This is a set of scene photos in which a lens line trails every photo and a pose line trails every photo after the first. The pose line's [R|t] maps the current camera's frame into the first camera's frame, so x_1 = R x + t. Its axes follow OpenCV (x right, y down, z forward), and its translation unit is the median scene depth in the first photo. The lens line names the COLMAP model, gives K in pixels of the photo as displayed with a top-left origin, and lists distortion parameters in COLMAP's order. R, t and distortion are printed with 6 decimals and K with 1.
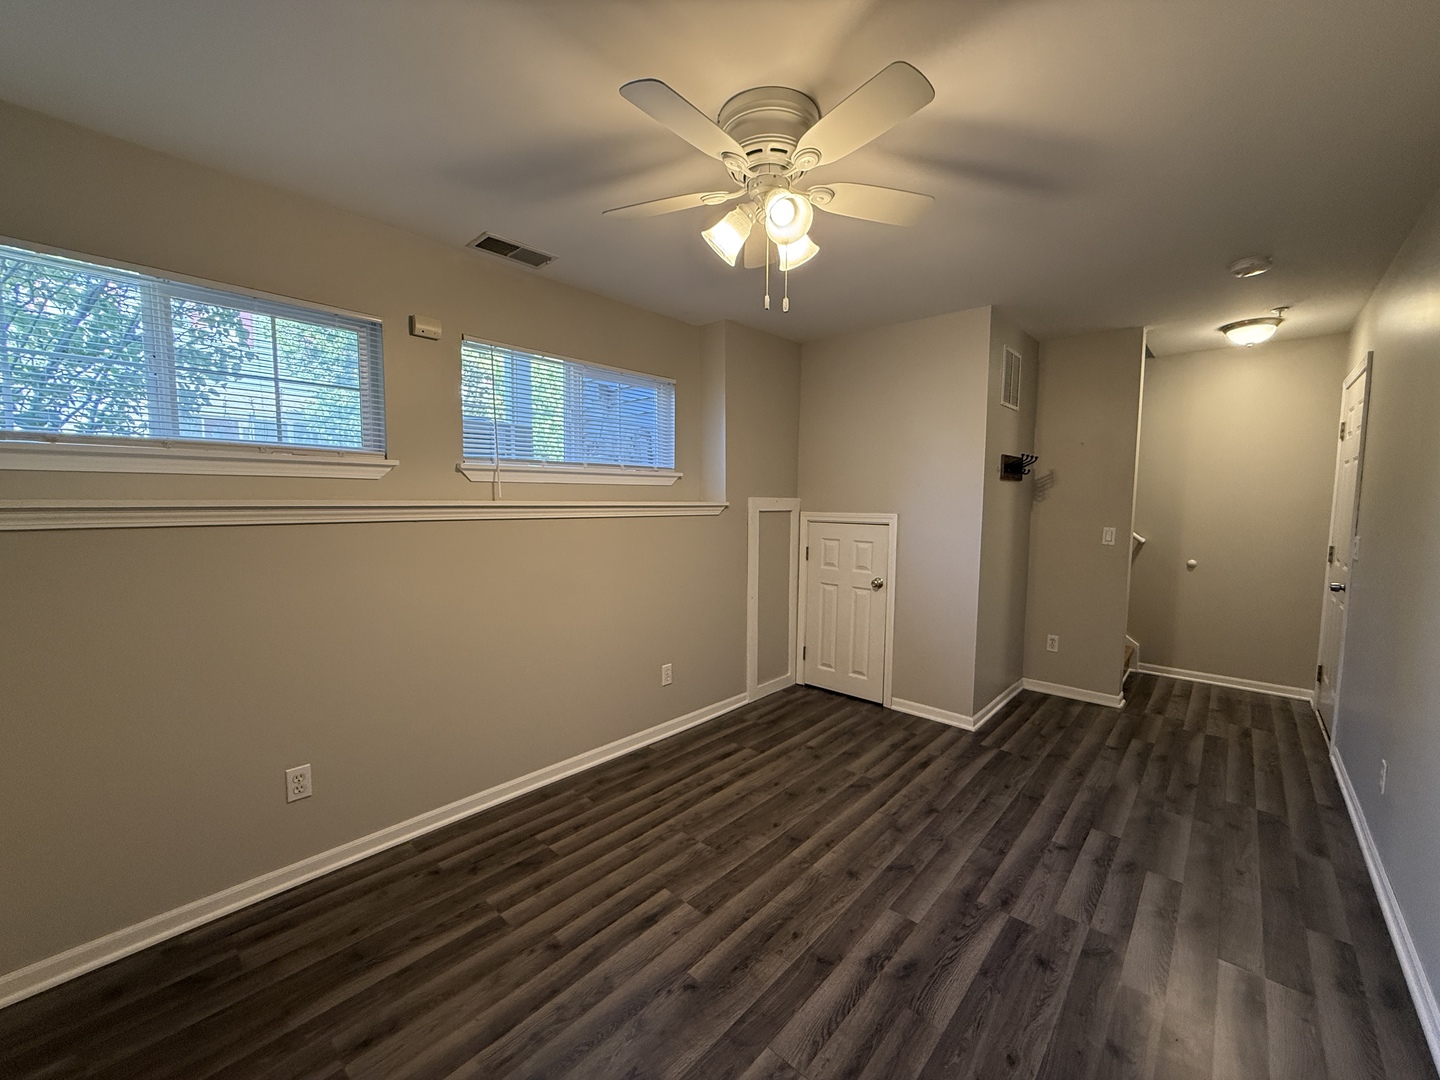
lens RADIAL K [[578.5, 0, 720.0], [0, 578.5, 540.0], [0, 0, 1]] dist [0.001131, 0.000548]
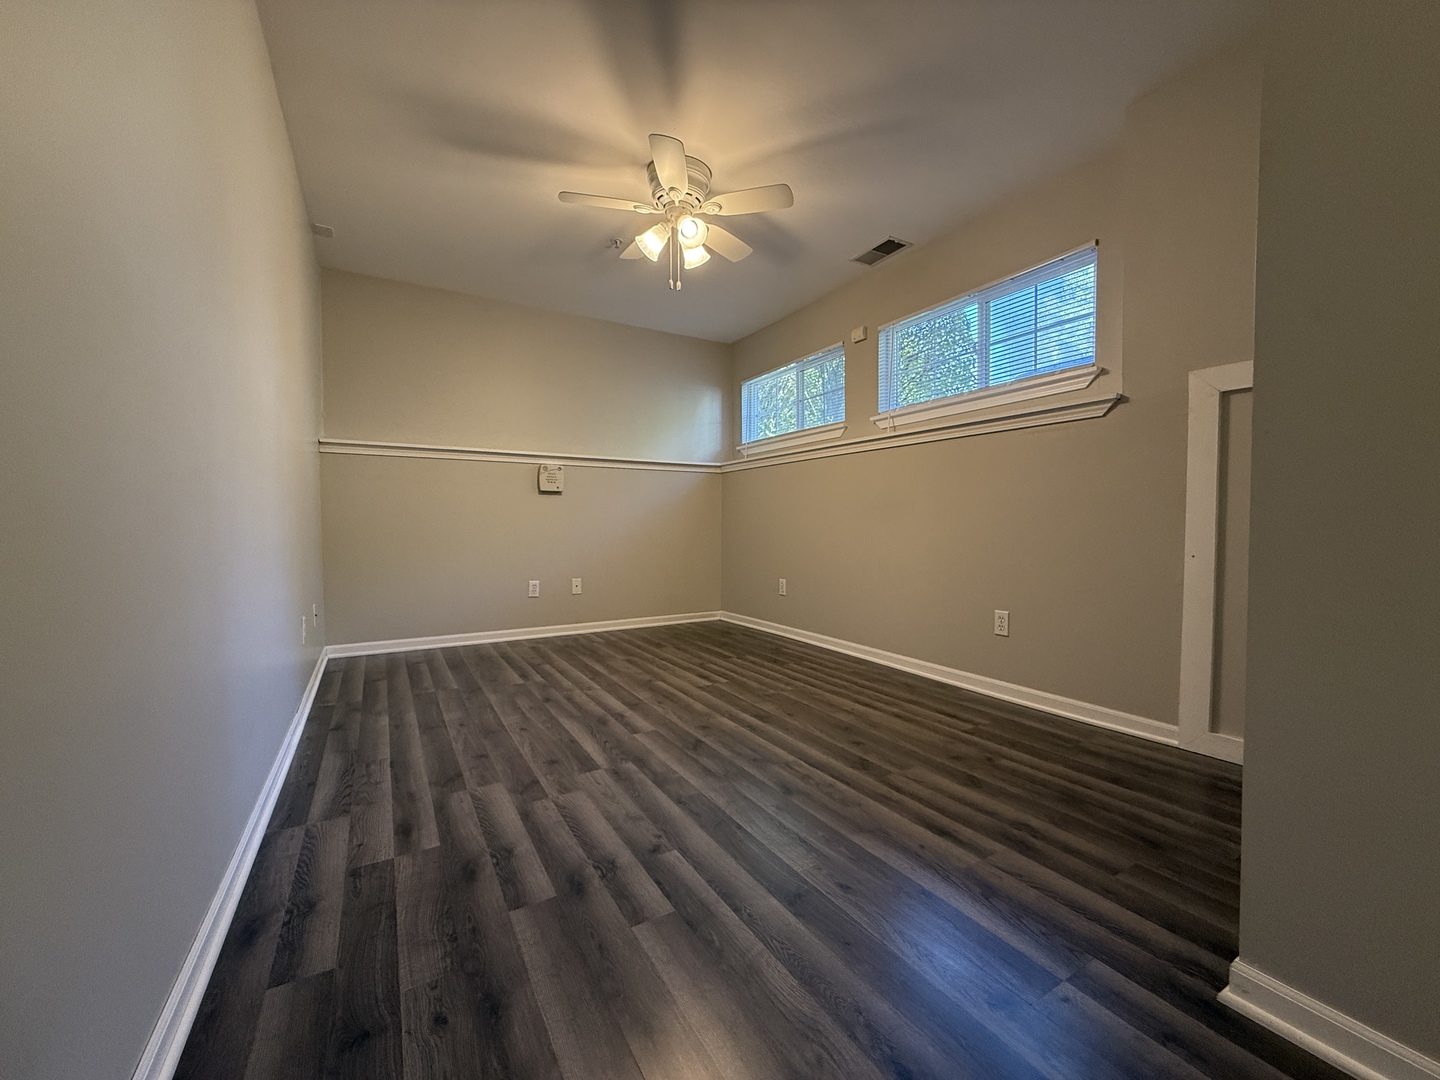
lens RADIAL K [[578.5, 0, 720.0], [0, 578.5, 540.0], [0, 0, 1]] dist [0.001131, 0.000548]
pose [[-0.303785, 0.018954, -0.952552, 1.217080], [-0.069084, 0.996732, 0.041865, 0.160306], [0.950233, 0.078524, -0.301483, 1.276165]]
